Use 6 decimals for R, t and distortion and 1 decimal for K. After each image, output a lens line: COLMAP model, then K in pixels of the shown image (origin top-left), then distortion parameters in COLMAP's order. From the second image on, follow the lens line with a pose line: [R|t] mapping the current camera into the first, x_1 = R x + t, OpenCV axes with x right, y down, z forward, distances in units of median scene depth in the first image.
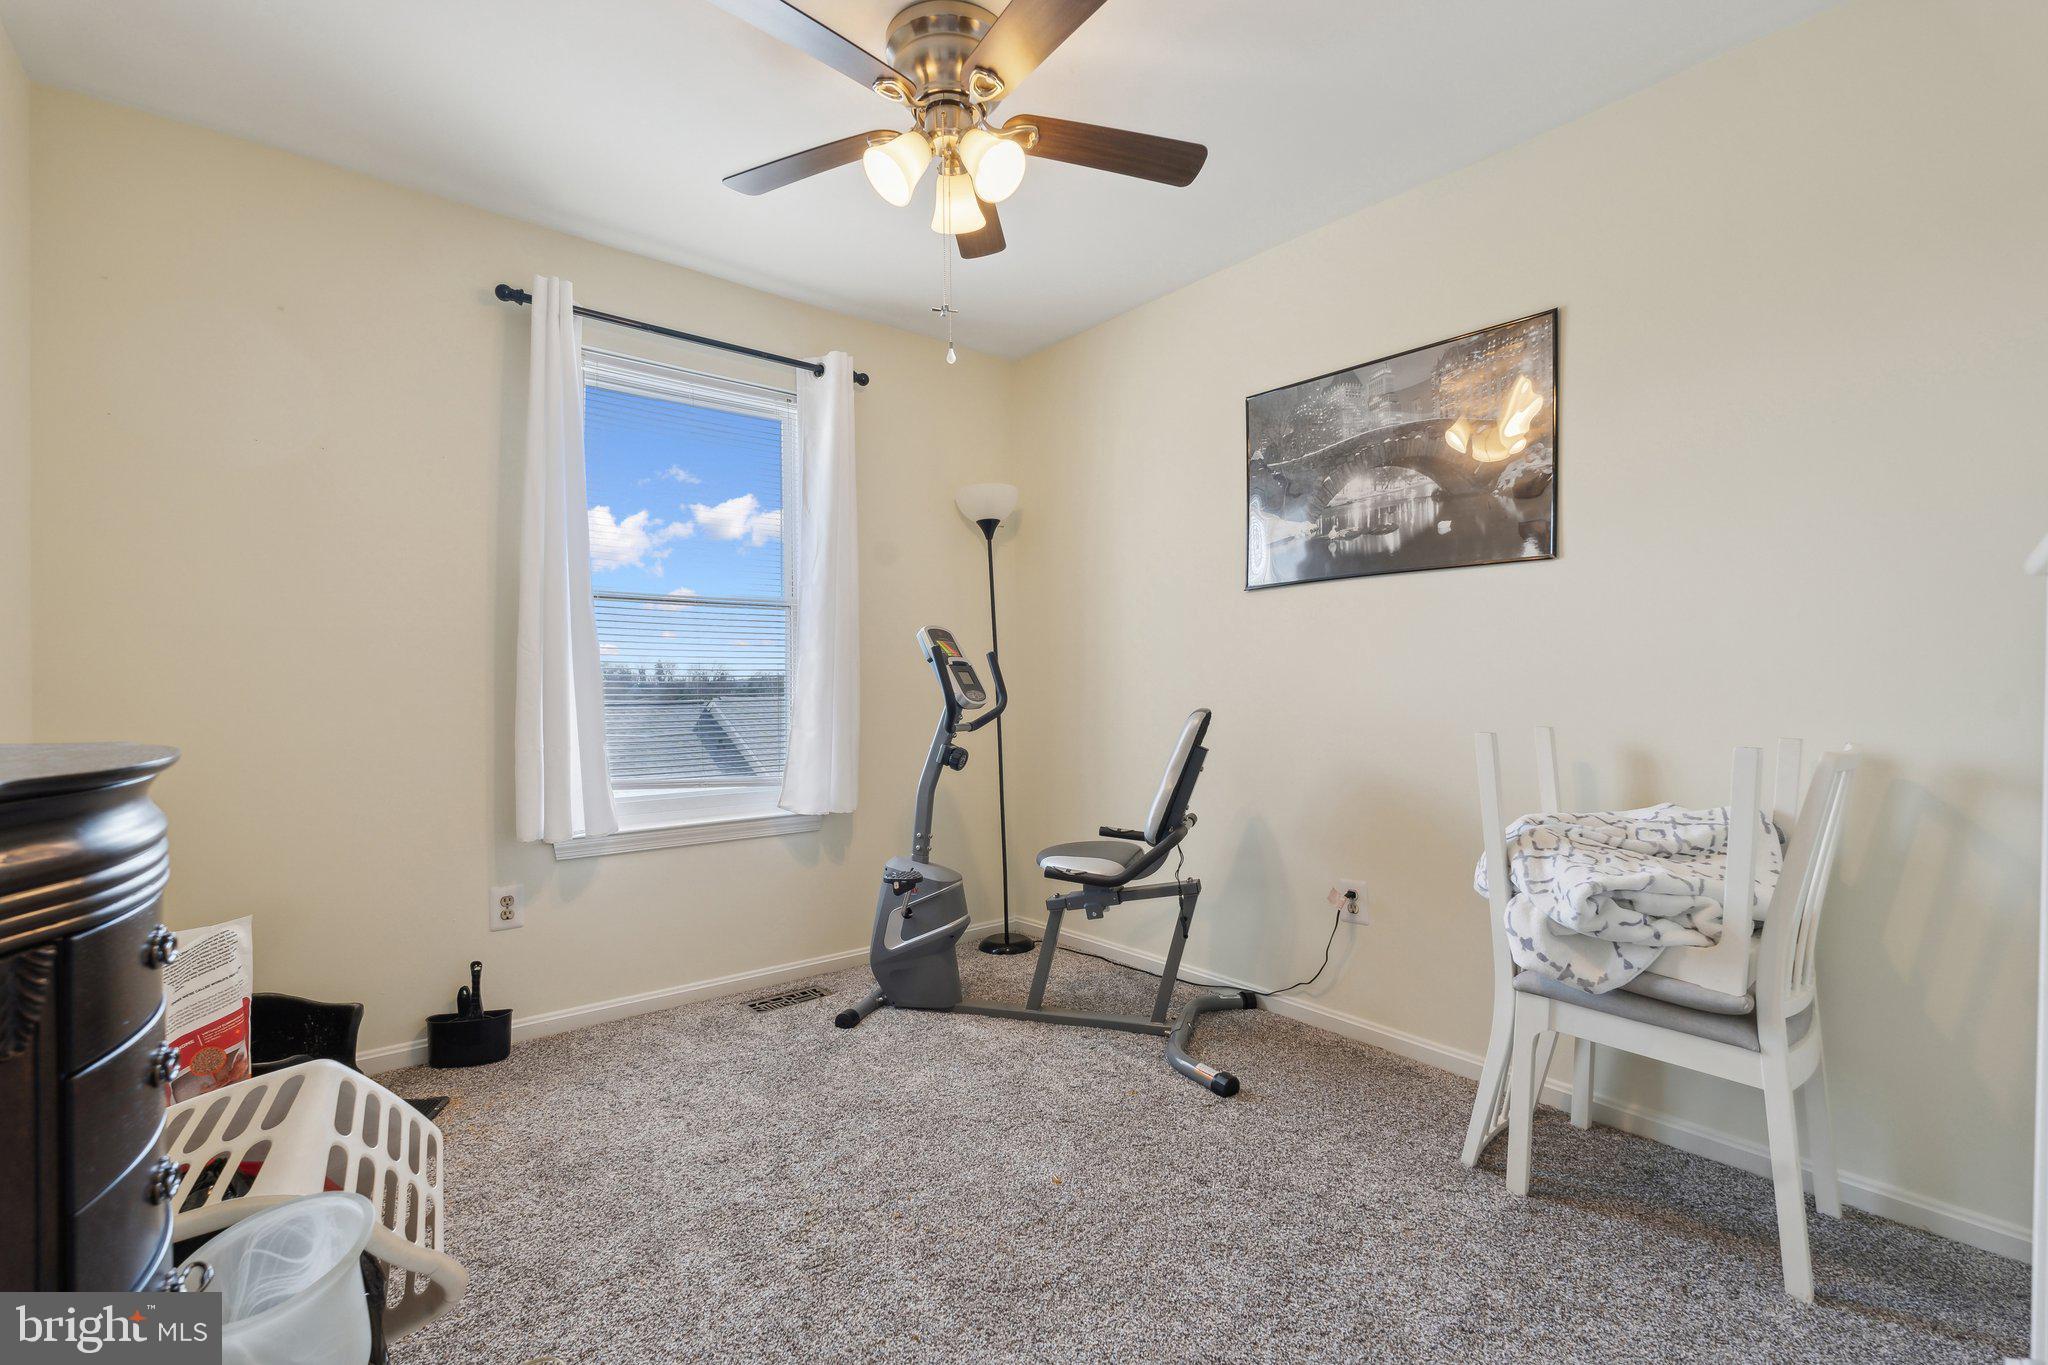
lens RADIAL K [[920.2, 0, 1021.3], [0, 920.2, 630.7], [0, 0, 1]] dist [-0.000635, -0.000108]
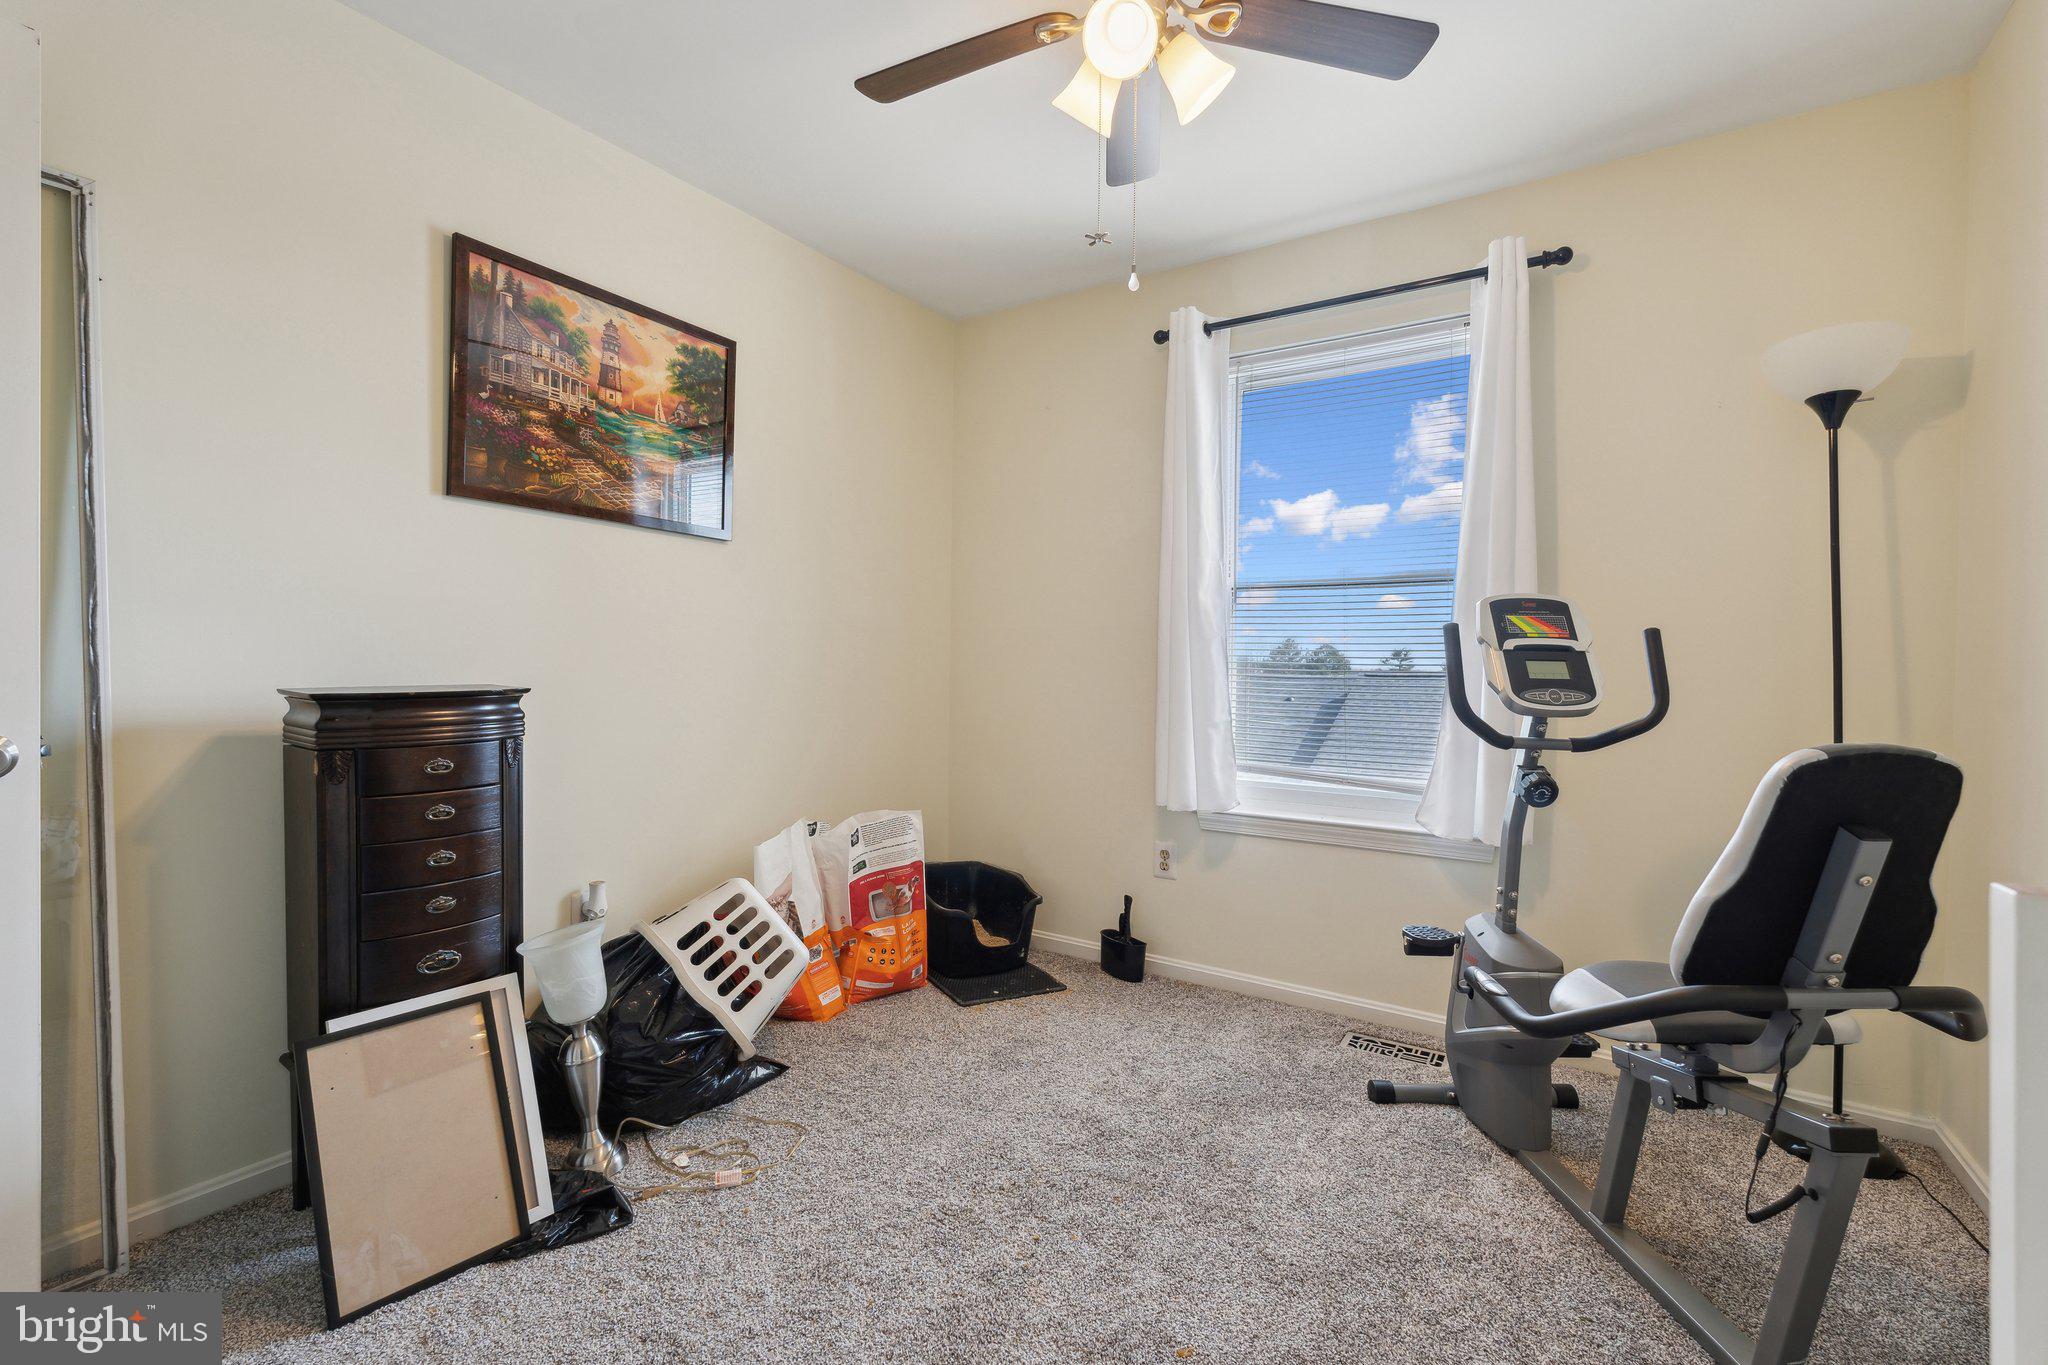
lens RADIAL K [[920.2, 0, 1021.3], [0, 920.2, 630.7], [0, 0, 1]] dist [-0.000635, -0.000108]
pose [[0.265924, -0.029540, -0.963541, 0.513111], [0.041130, 0.998968, -0.019275, 0.021853], [0.963116, -0.034505, 0.266865, 0.496686]]
